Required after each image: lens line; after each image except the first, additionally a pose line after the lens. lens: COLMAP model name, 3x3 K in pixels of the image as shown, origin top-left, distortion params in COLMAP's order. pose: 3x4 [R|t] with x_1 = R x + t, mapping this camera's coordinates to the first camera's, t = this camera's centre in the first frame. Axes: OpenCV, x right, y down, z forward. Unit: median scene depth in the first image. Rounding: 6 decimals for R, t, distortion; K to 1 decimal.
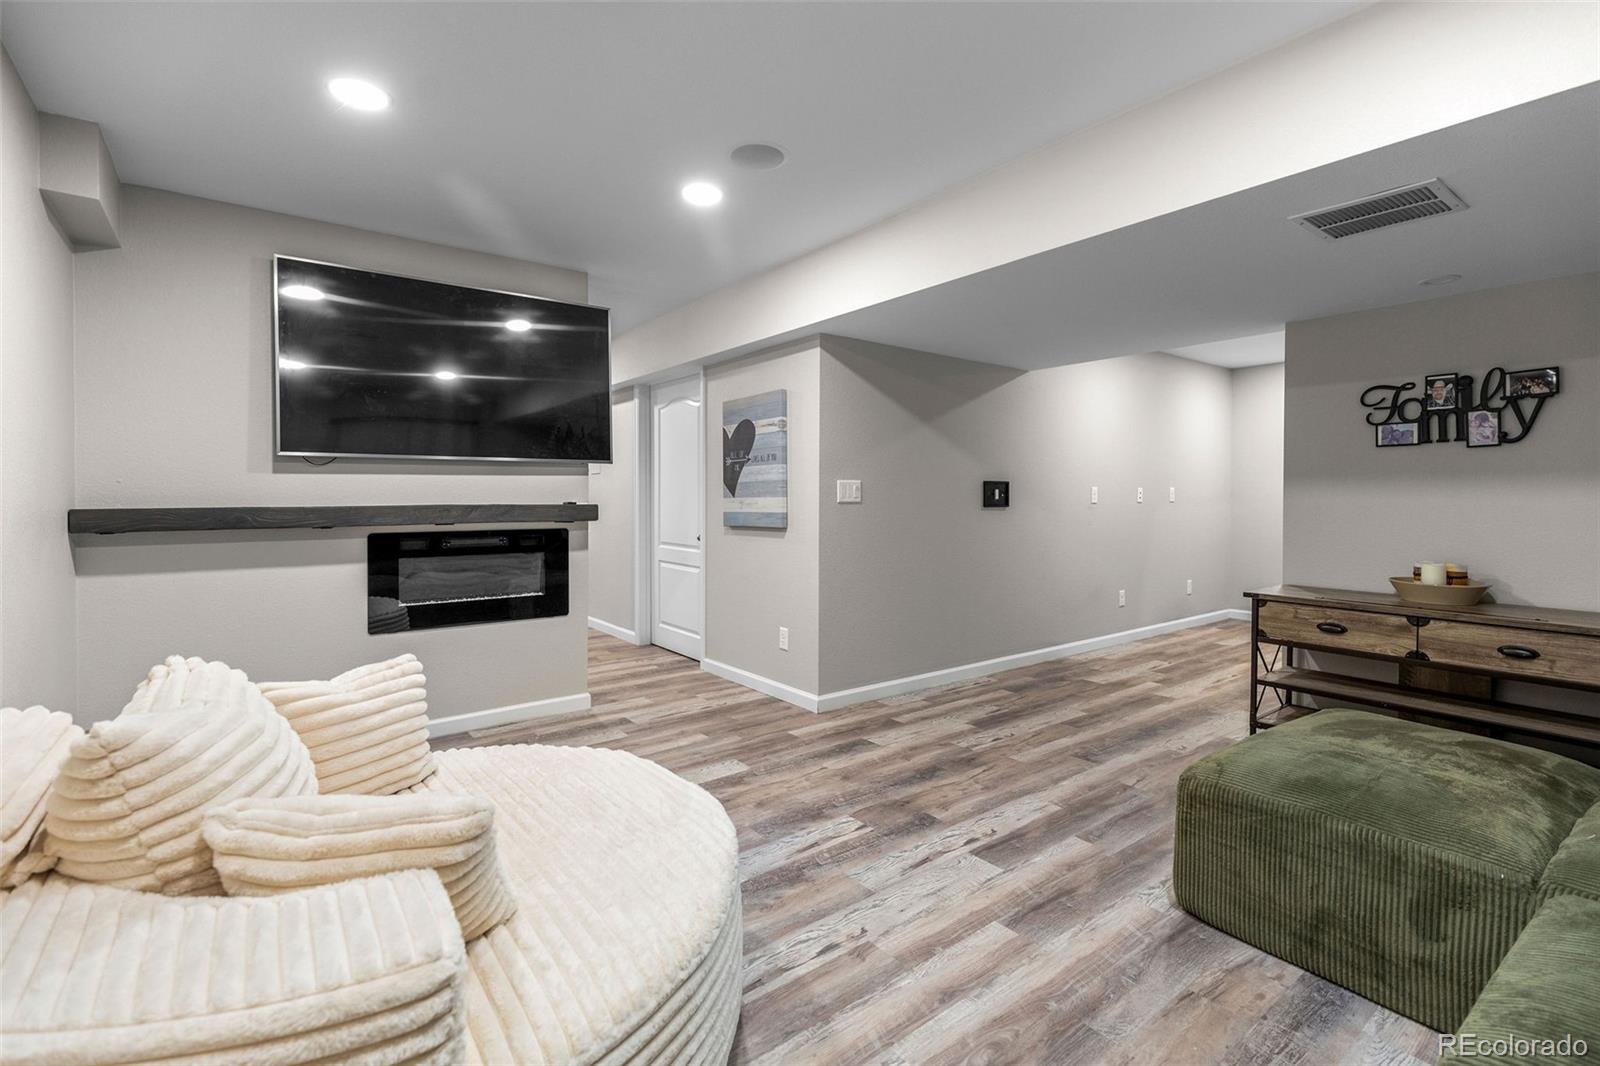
lens RADIAL K [[723.6, 0, 803.0], [0, 723.6, 525.3], [0, 0, 1]] dist [0.005712, 0.001396]
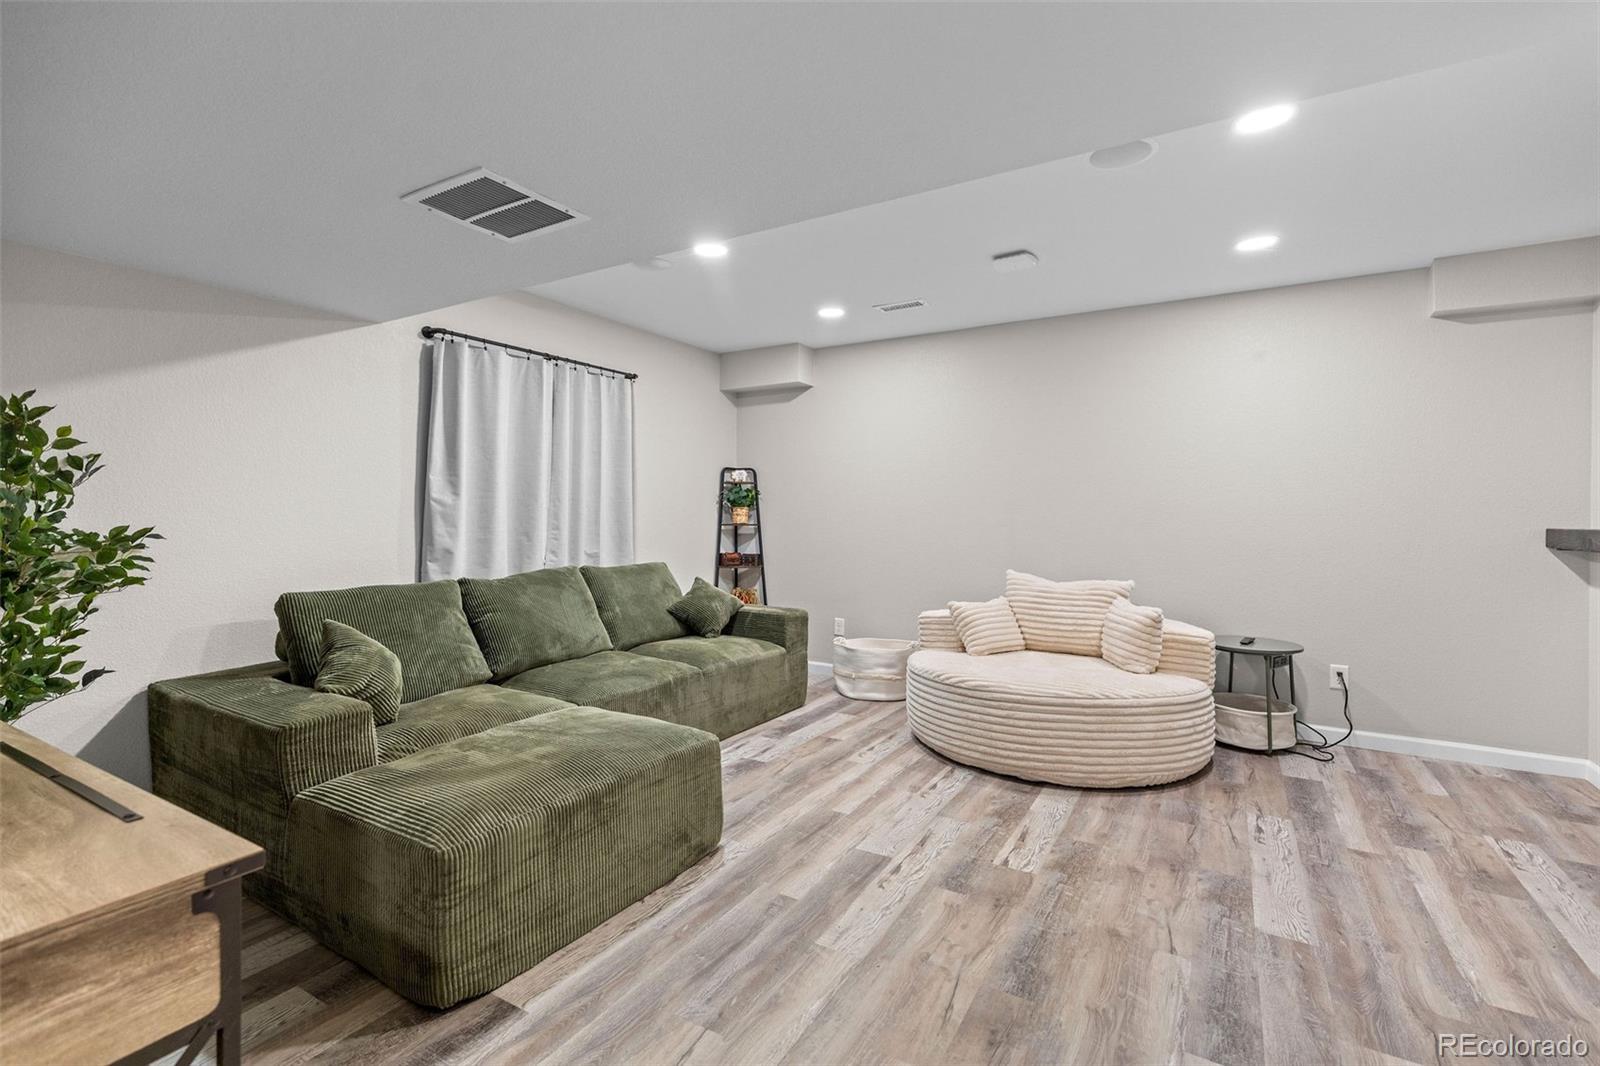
lens RADIAL K [[723.6, 0, 801.3], [0, 723.6, 522.9], [0, 0, 1]] dist [0.005712, 0.001396]
pose [[-0.930225, 0.000489, -0.366989, 0.697760], [-0.019099, 0.998580, 0.049741, -0.075084], [0.366492, 0.053280, -0.928894, 1.805628]]
